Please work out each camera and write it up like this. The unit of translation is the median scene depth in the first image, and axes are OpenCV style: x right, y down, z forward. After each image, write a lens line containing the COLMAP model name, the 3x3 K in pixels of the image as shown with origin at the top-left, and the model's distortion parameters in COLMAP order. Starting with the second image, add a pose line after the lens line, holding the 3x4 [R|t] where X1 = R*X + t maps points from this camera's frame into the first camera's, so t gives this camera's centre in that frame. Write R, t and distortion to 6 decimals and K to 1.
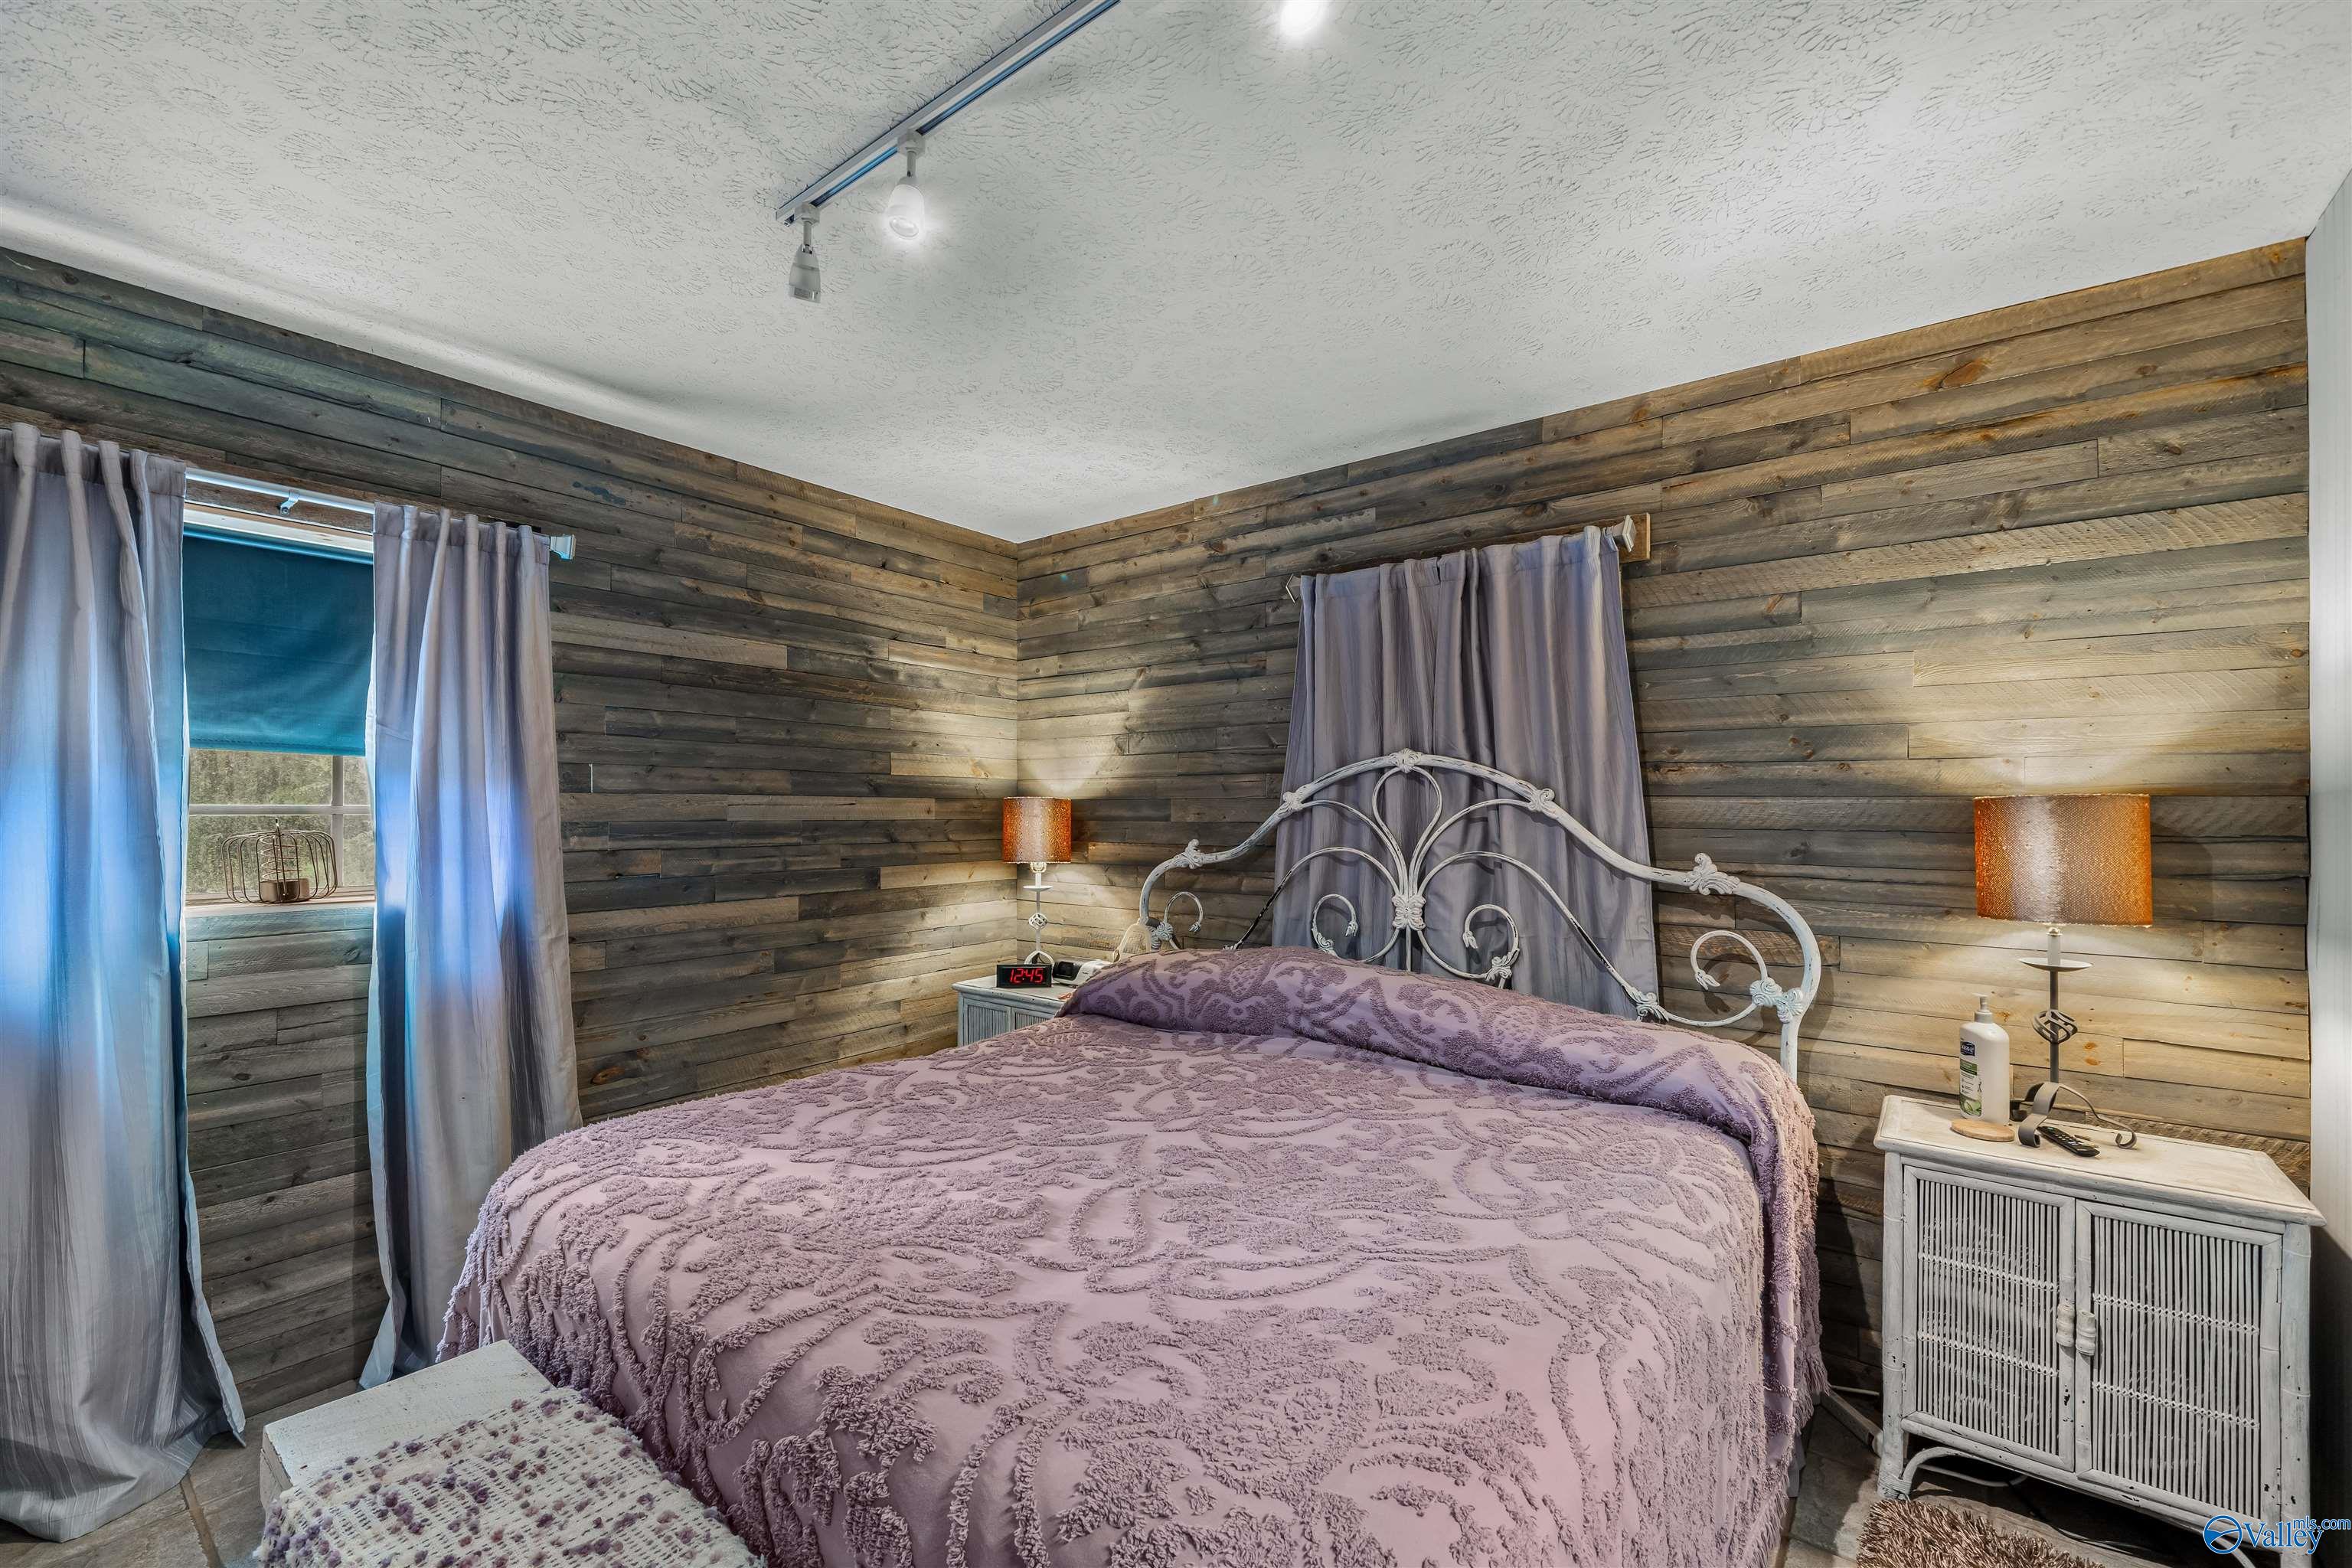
lens RADIAL K [[949.6, 0, 1188.1], [0, 949.6, 799.9], [0, 0, 1]] dist [-0.004039, 0.000057]
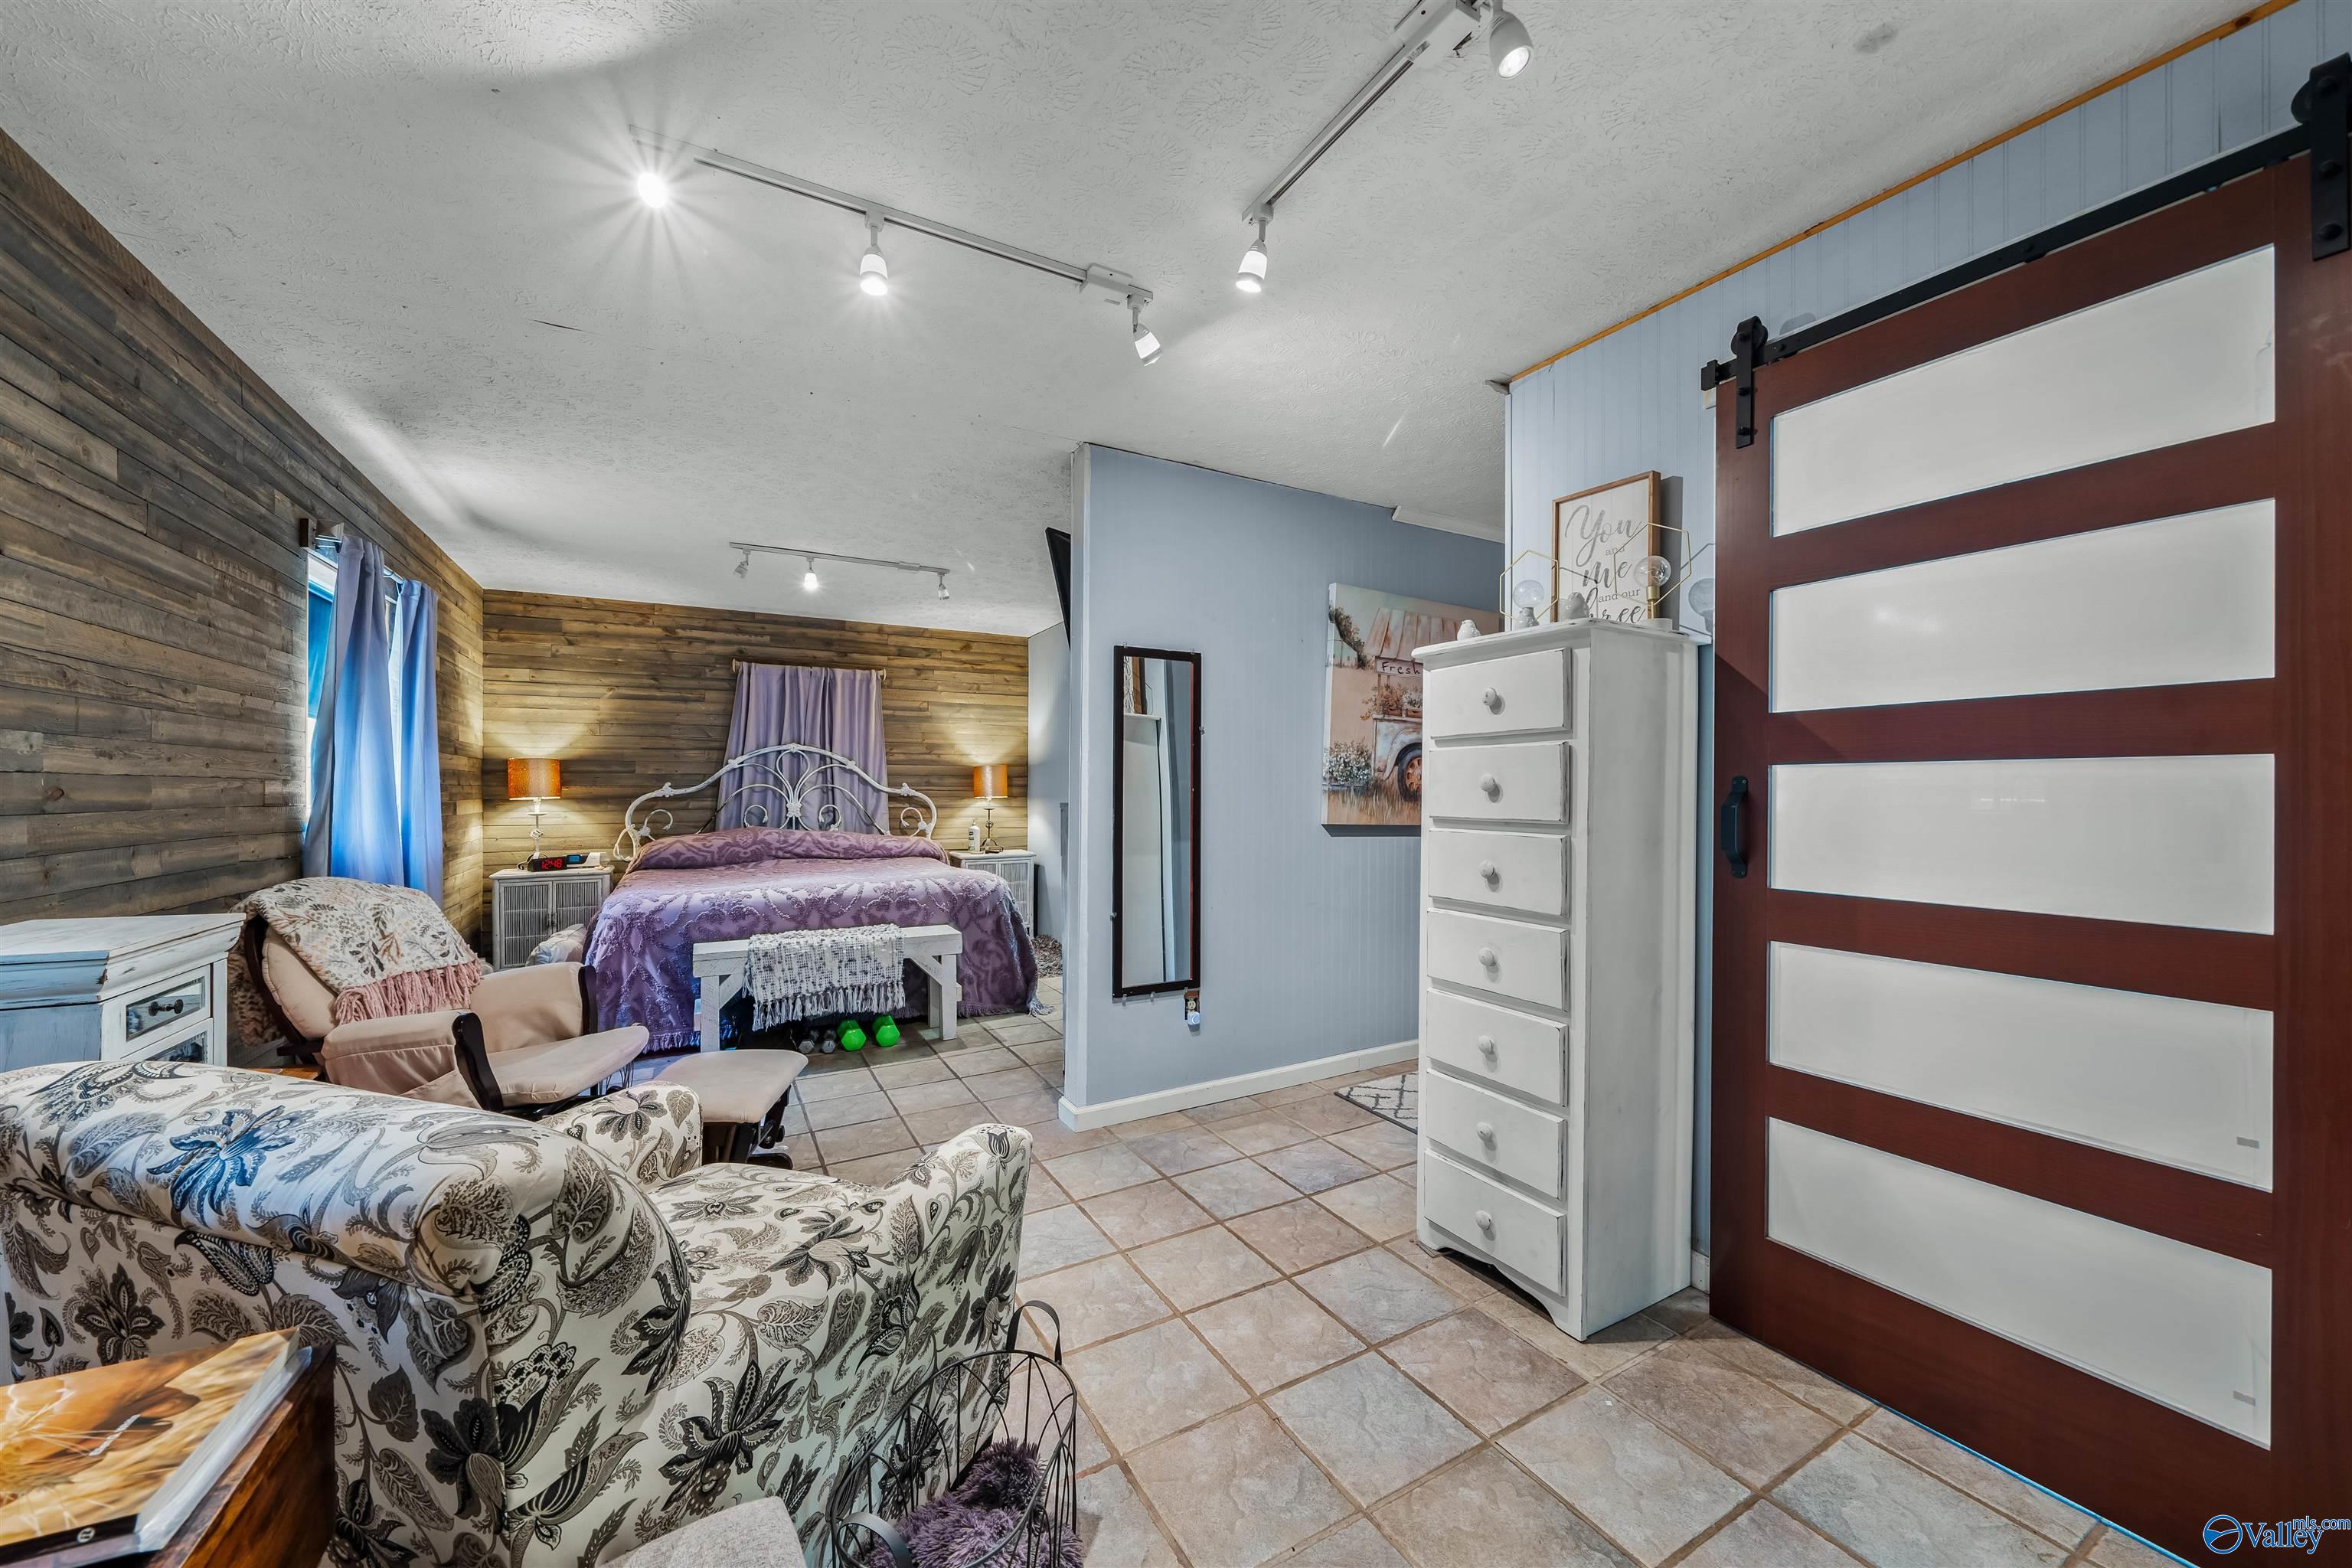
lens RADIAL K [[902.5, 0, 1167.9], [0, 902.5, 781.5], [0, 0, 1]] dist [-0.000767, -0.000047]
pose [[0.404717, 0.008440, 0.914403, -1.506193], [-0.003546, 0.999964, -0.007660, 0.059705], [-0.914435, -0.000142, 0.404733, -0.812961]]
